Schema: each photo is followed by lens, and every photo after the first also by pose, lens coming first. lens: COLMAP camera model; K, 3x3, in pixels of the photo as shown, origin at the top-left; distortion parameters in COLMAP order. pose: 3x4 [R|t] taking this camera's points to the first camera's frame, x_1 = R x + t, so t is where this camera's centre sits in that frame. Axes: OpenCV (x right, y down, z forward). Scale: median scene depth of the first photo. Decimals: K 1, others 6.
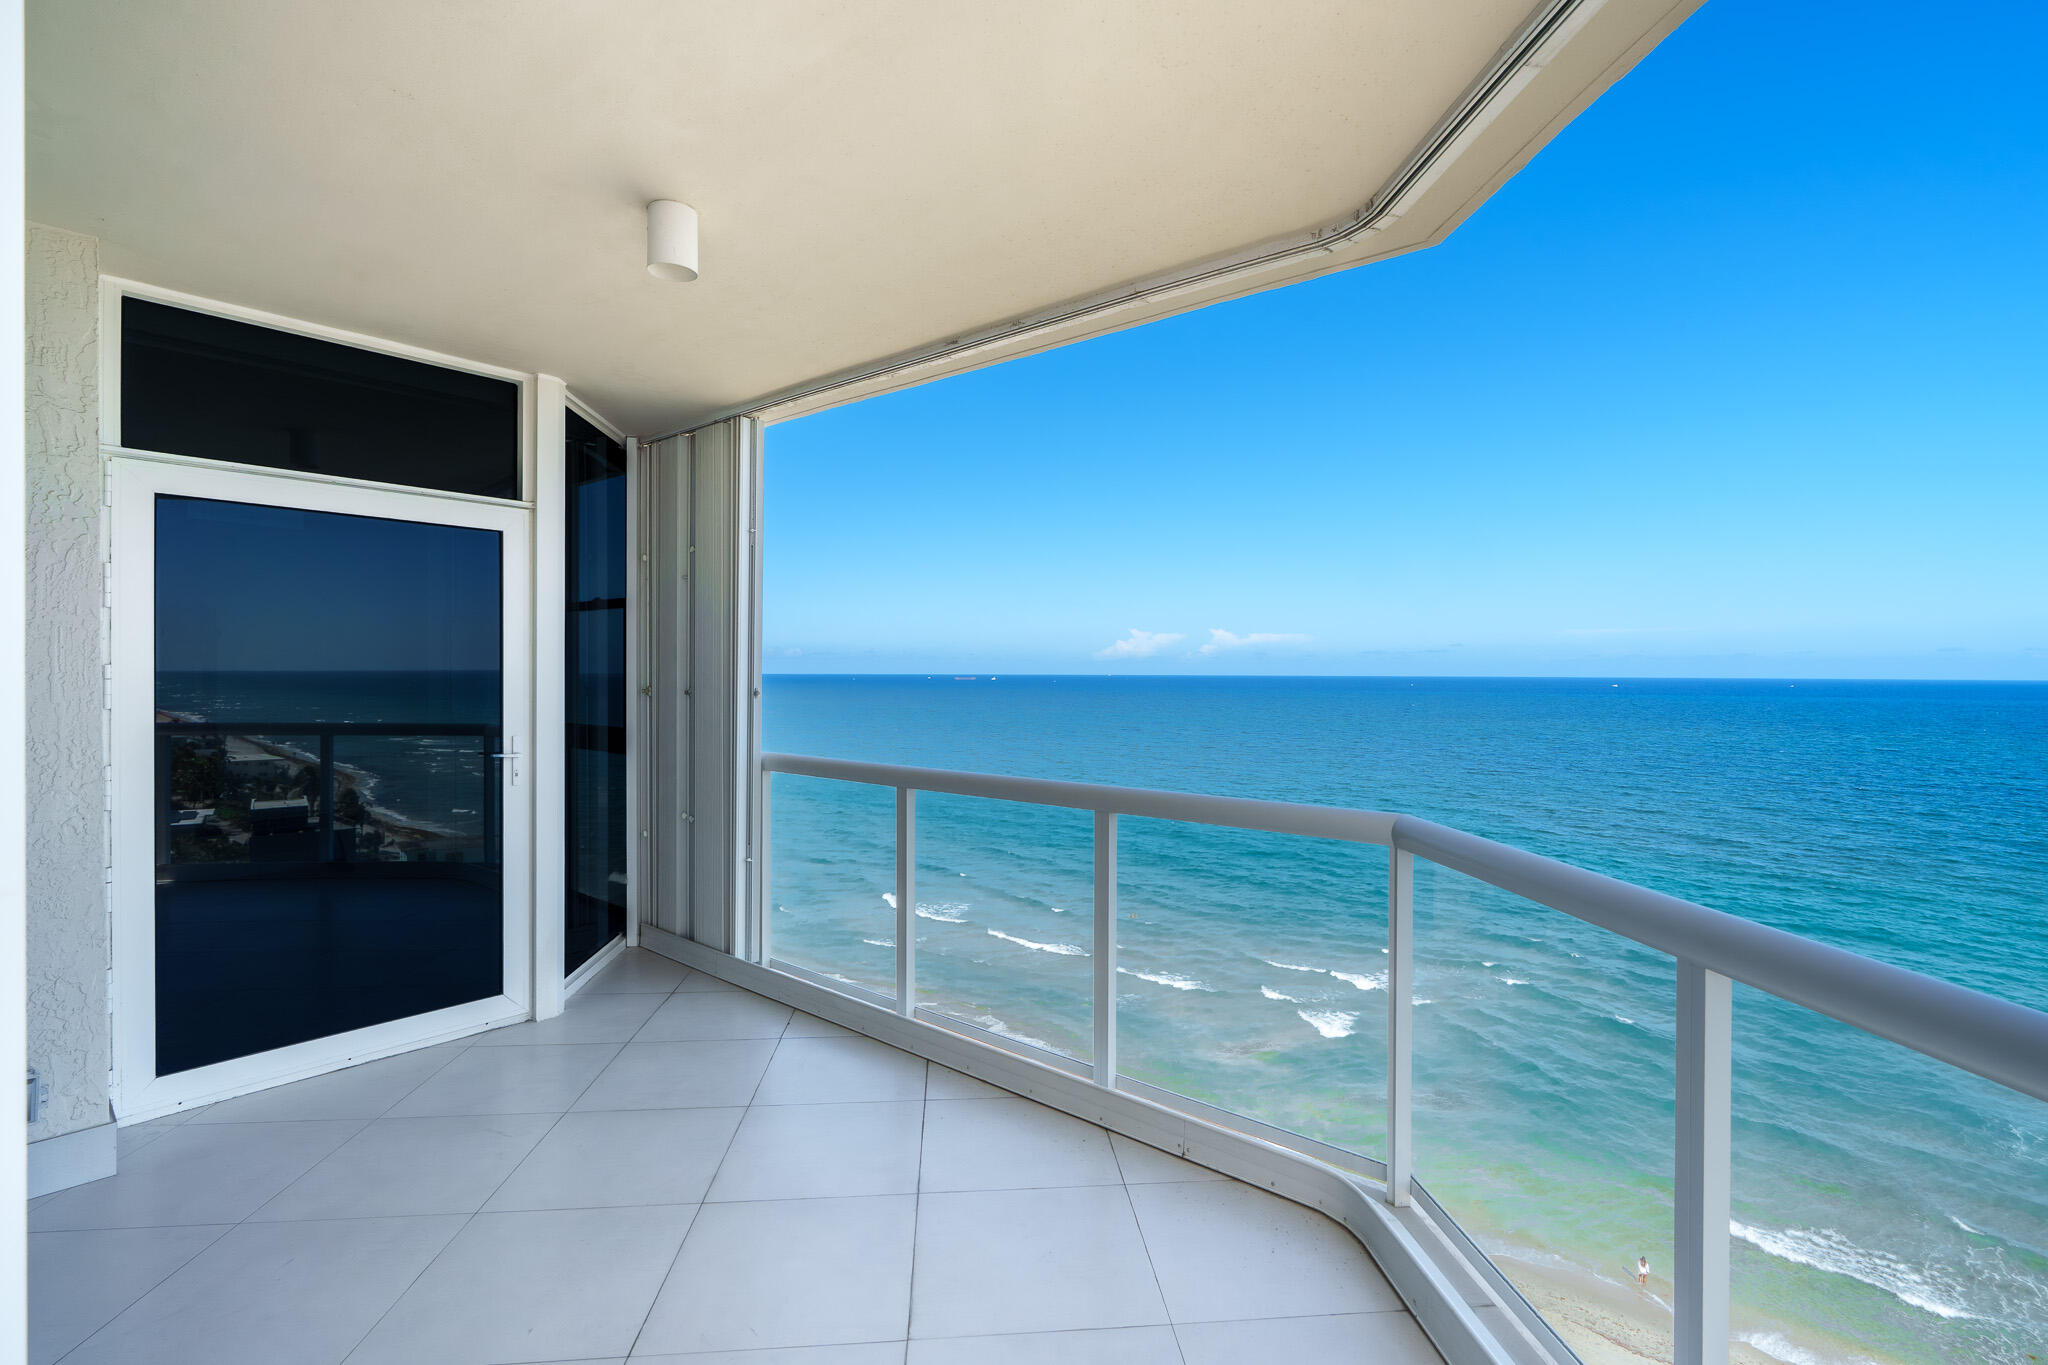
lens RADIAL K [[899.0, 0, 1033.1], [0, 899.0, 679.6], [0, 0, 1]] dist [-0.012310, -0.000067]
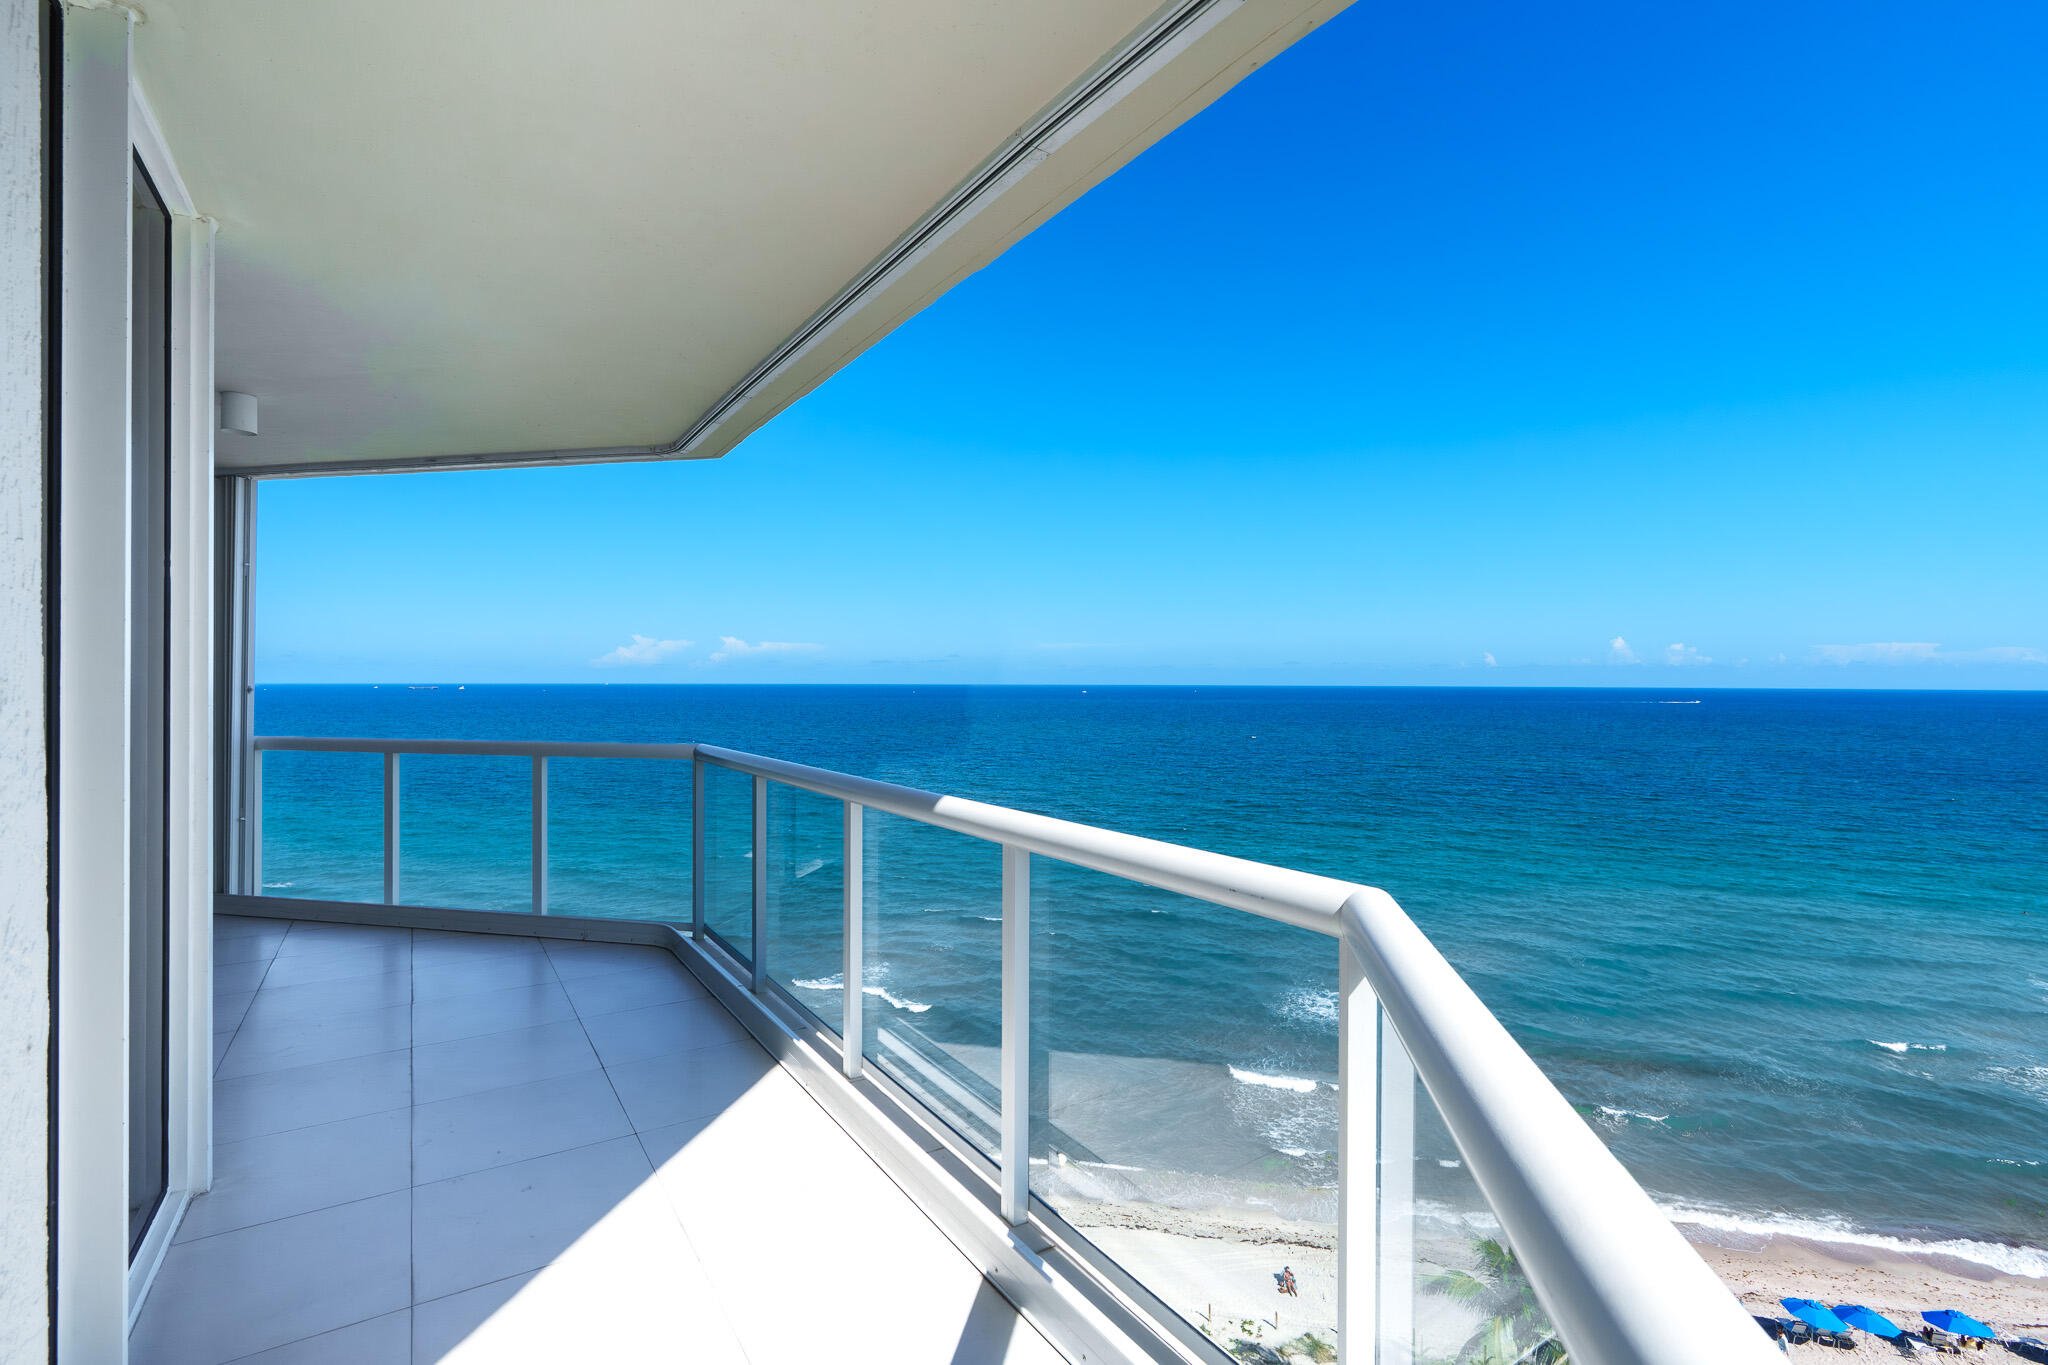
lens RADIAL K [[899.0, 0, 1033.1], [0, 899.0, 679.6], [0, 0, 1]] dist [-0.012310, -0.000067]
pose [[0.868114, 0.004443, 0.496345, 0.036961], [0.000046, 0.999959, -0.009031, 0.011555], [-0.496365, 0.007863, 0.868078, -0.681980]]
